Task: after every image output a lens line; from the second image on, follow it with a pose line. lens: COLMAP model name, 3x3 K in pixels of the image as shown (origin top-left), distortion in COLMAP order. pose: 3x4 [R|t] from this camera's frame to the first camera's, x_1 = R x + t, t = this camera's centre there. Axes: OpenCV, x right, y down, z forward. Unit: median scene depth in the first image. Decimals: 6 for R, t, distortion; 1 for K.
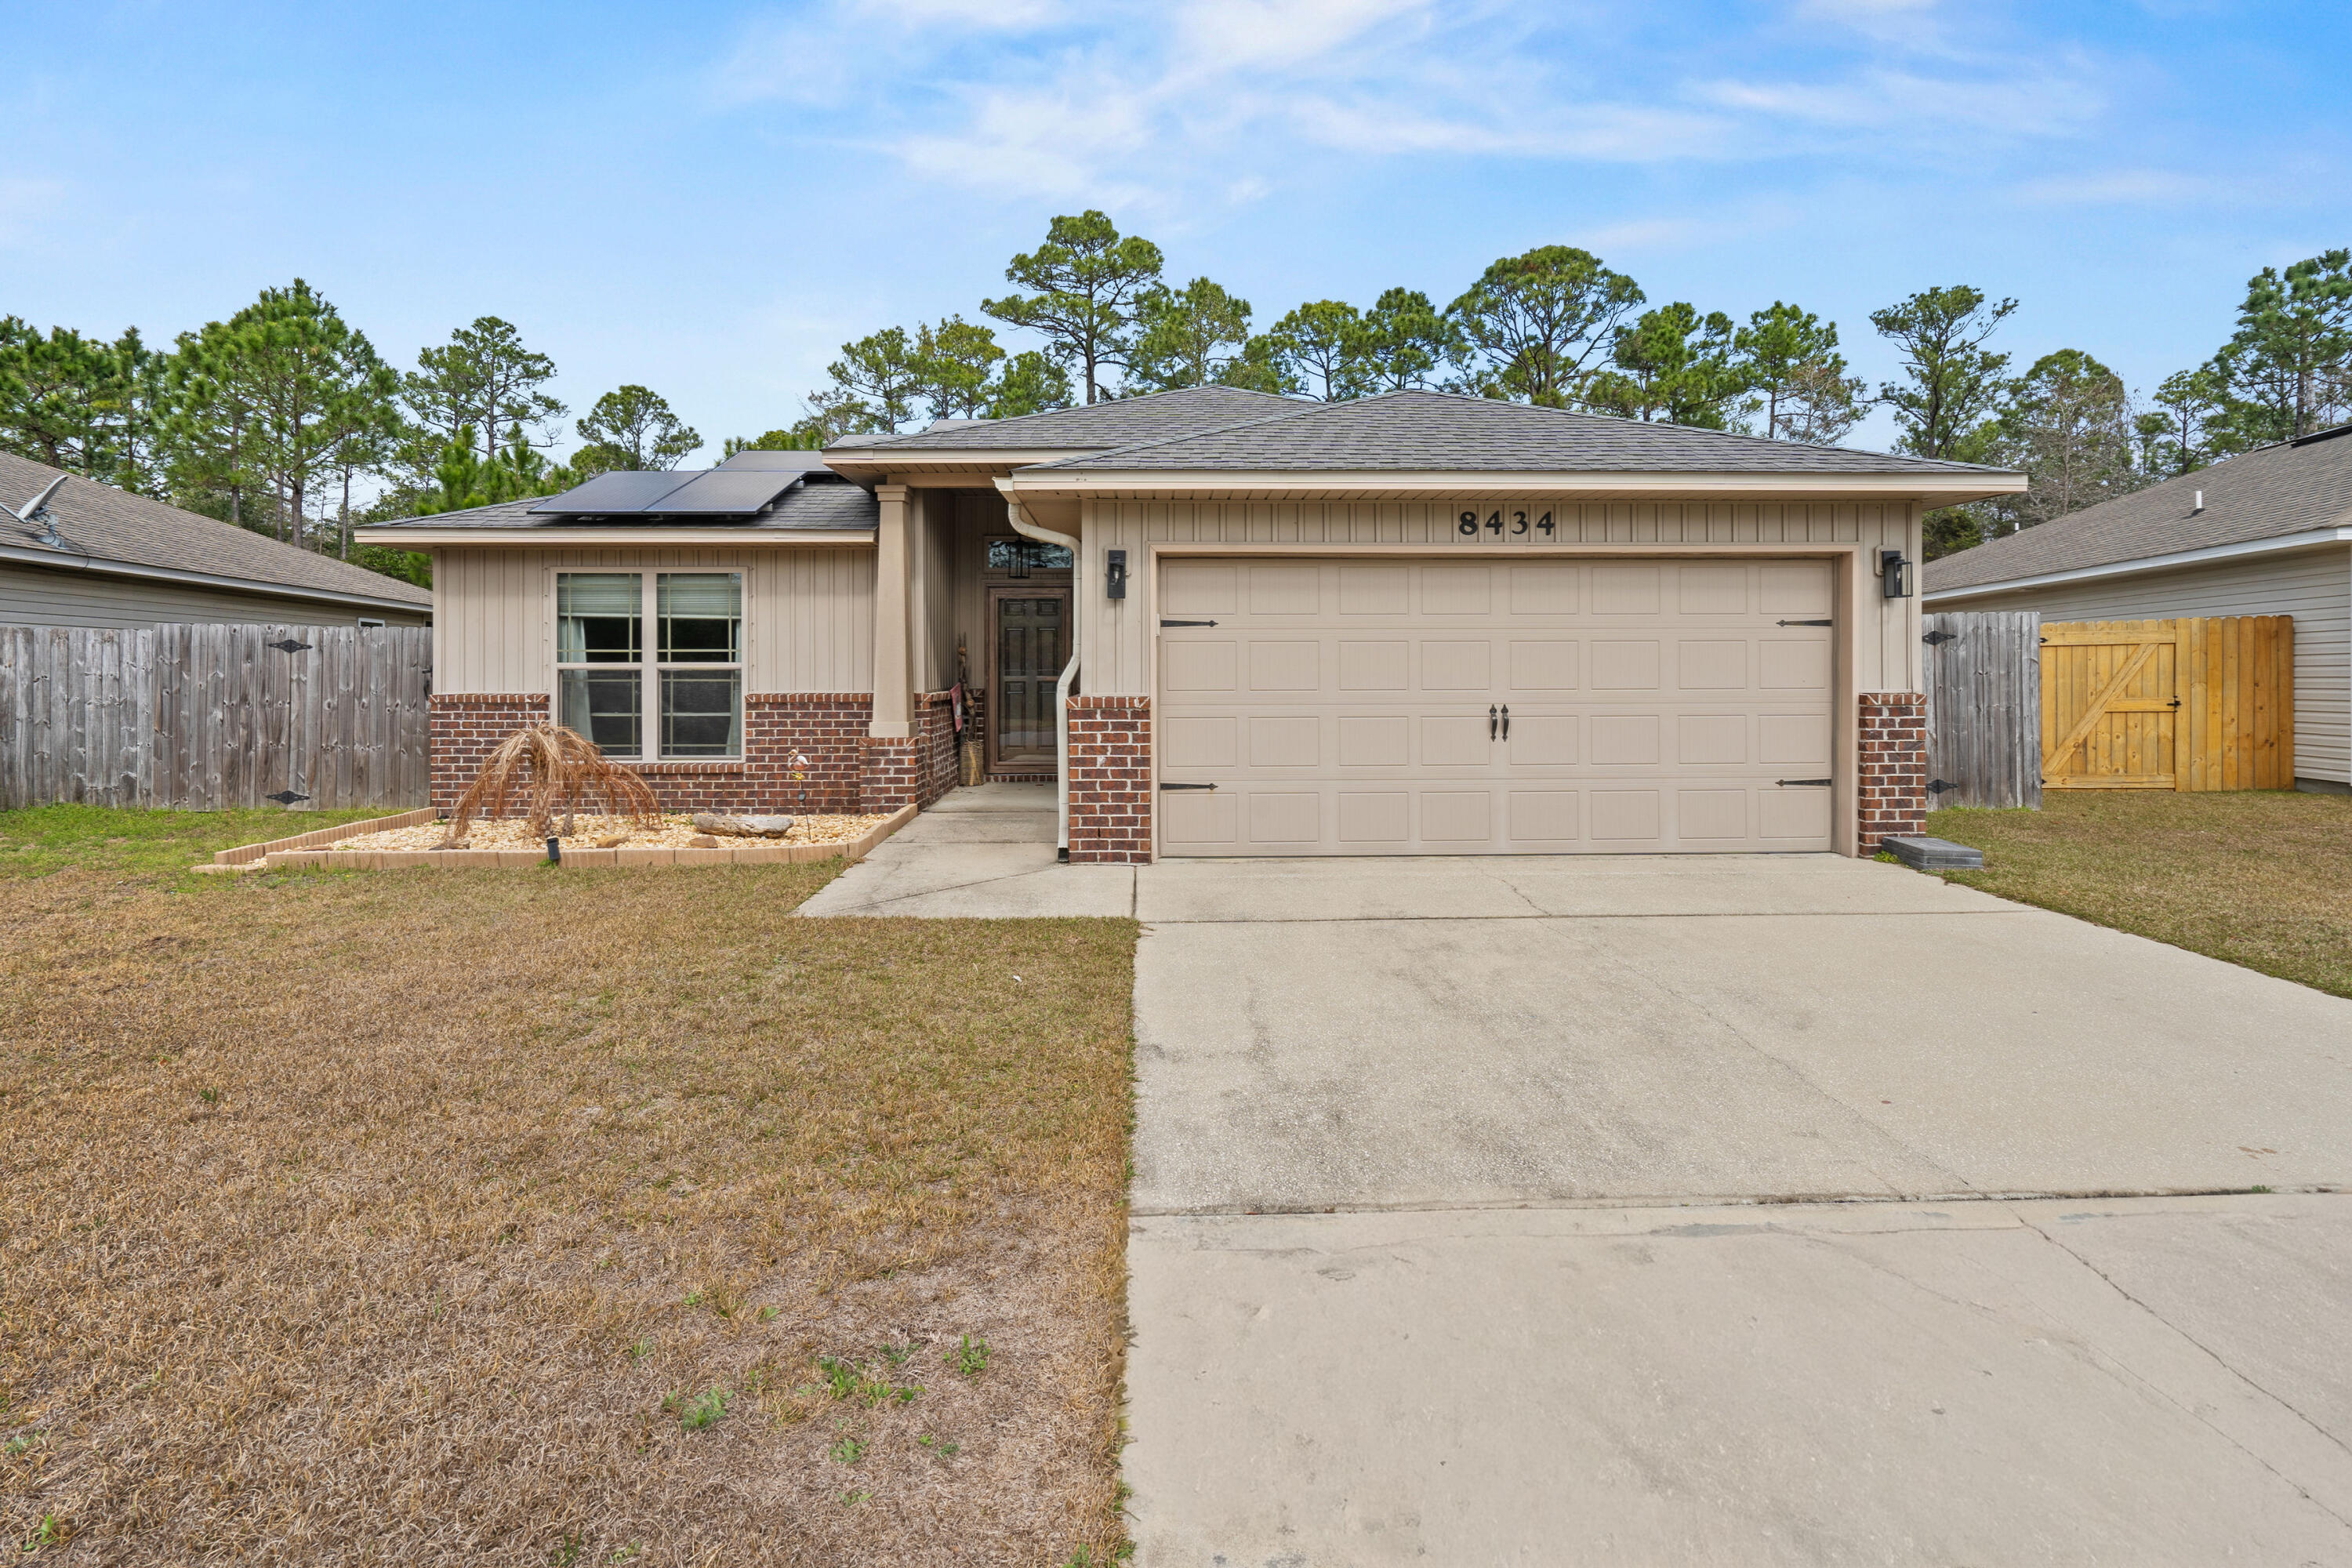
lens RADIAL K [[1117.4, 0, 1167.3], [0, 1117.4, 680.9], [0, 0, 1]] dist [-0.004536, -0.001078]
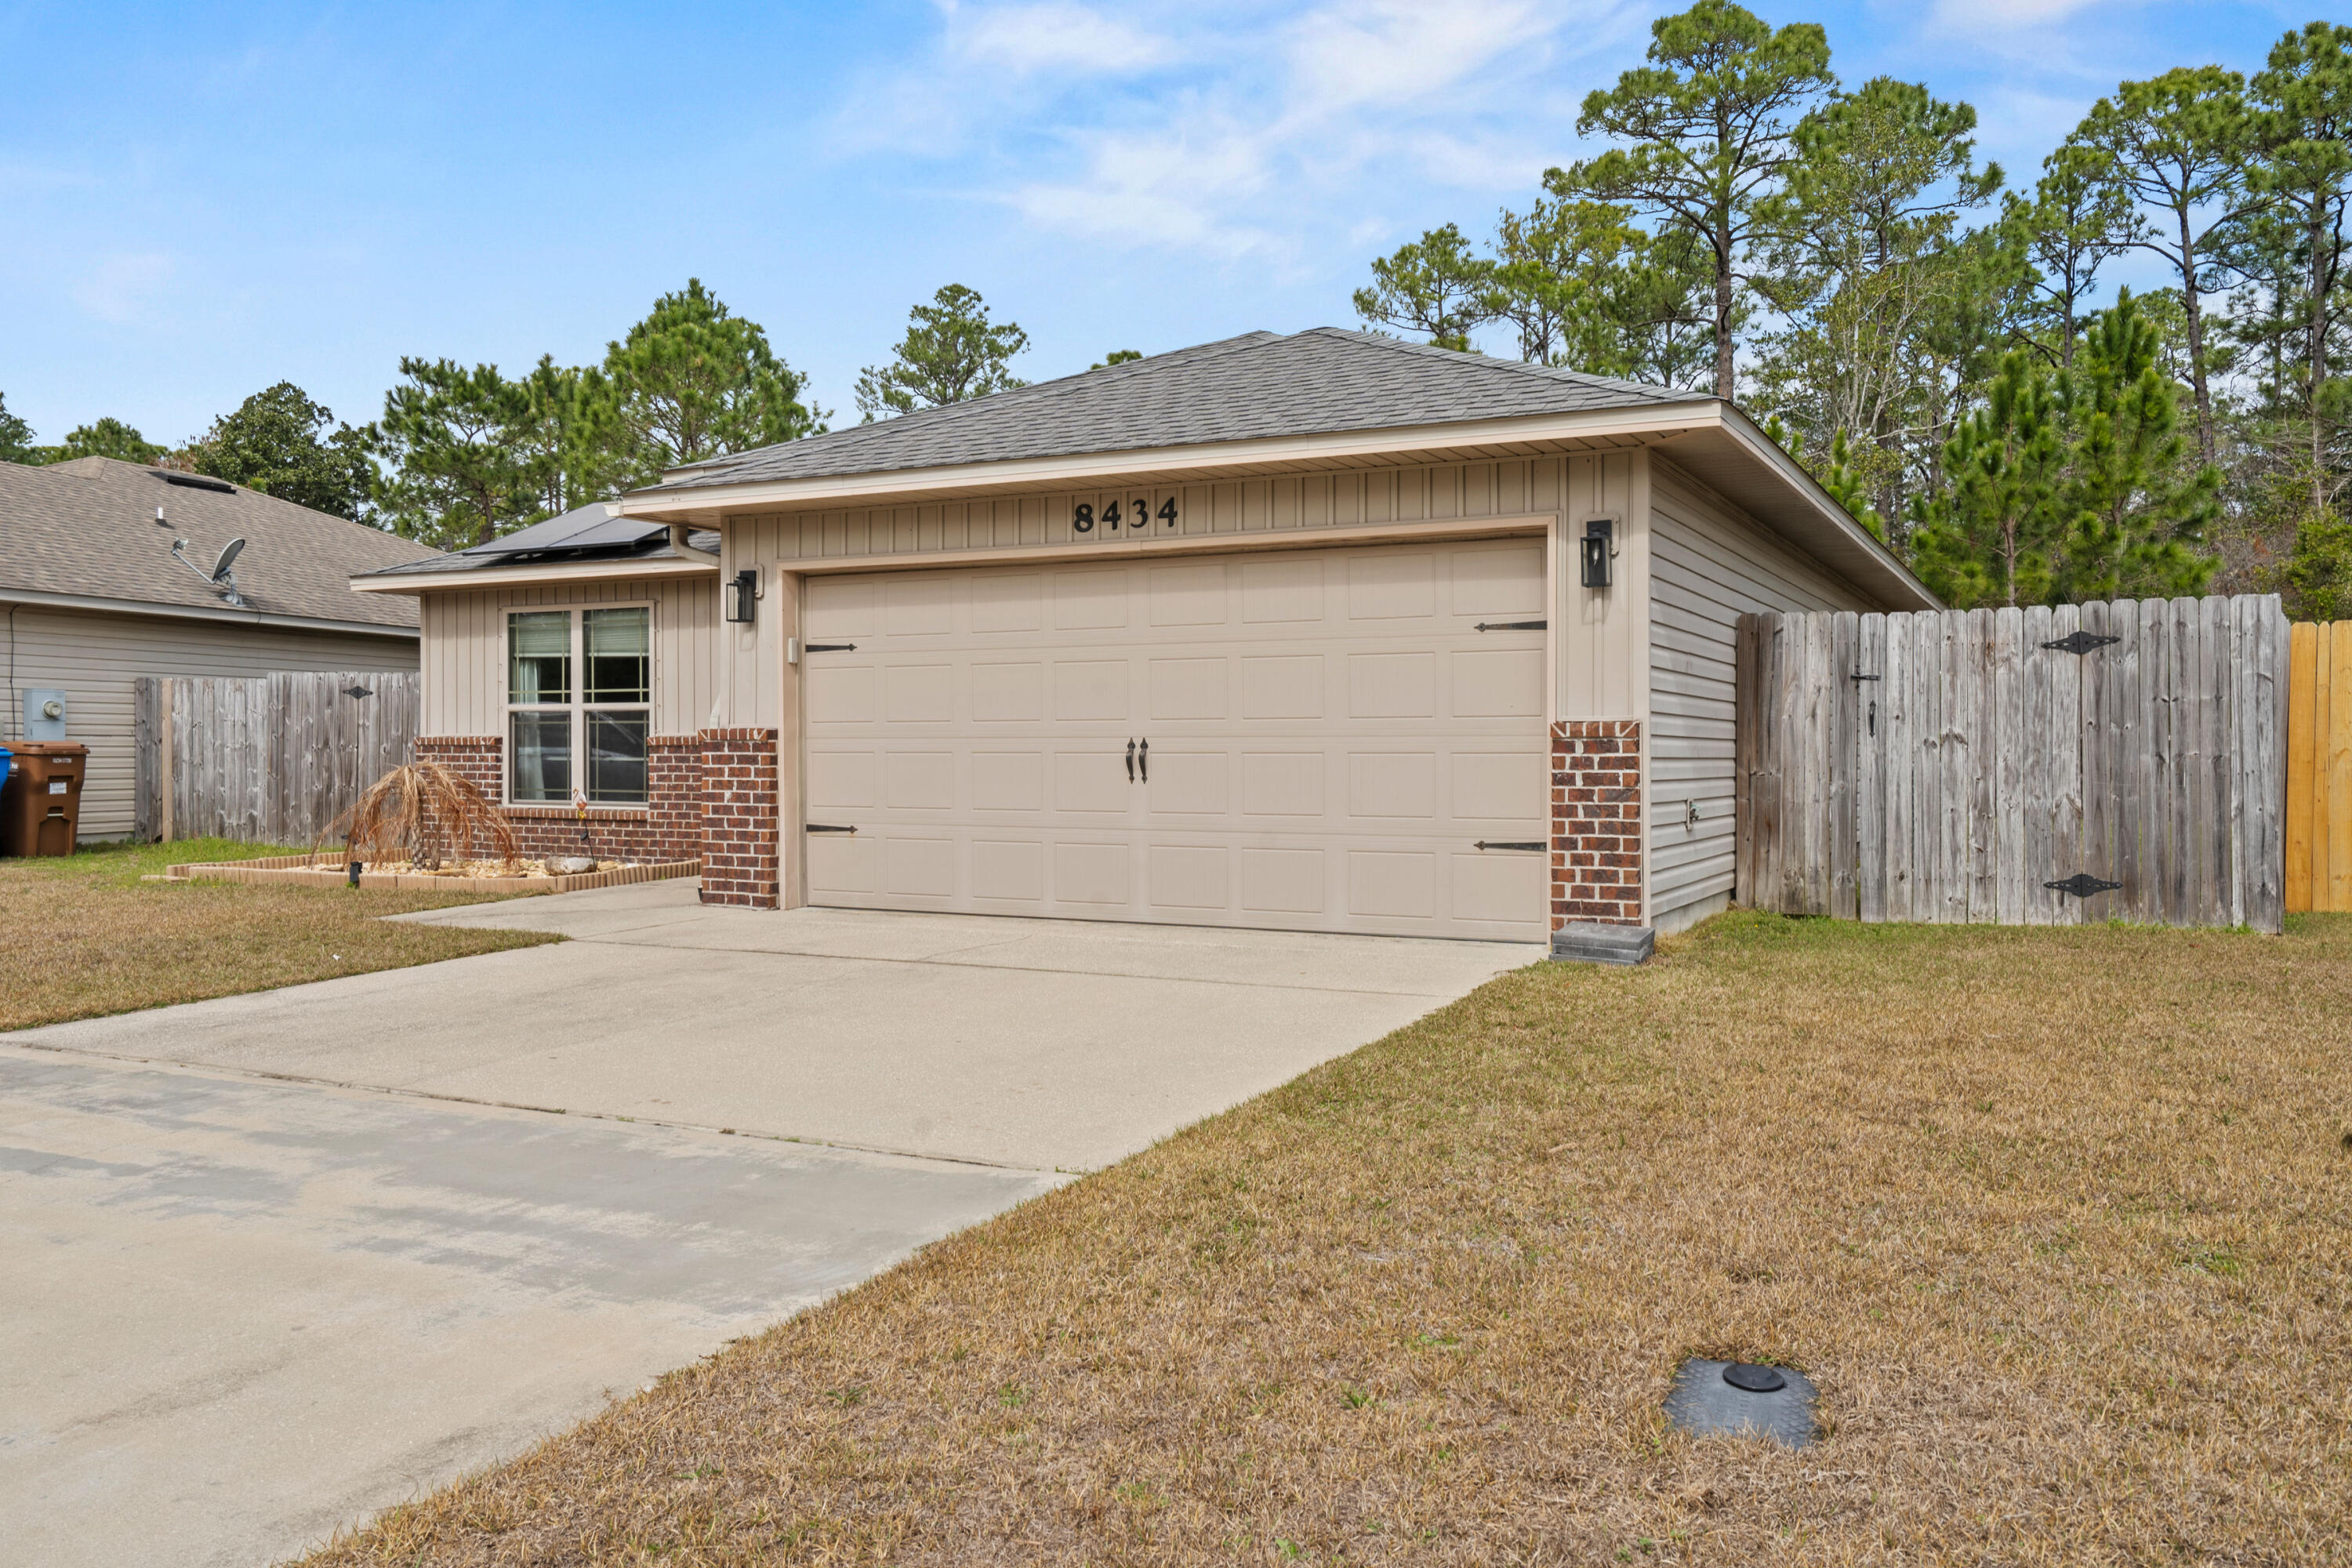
lens RADIAL K [[1768.5, 0, 1180.2], [0, 1768.5, 760.0], [0, 0, 1]] dist [0.010347, 0.001650]
pose [[0.877720, 0.005290, -0.479145, 0.721085], [-0.004968, 0.999986, 0.001939, 0.026417], [0.479148, 0.000678, 0.877734, -0.088003]]
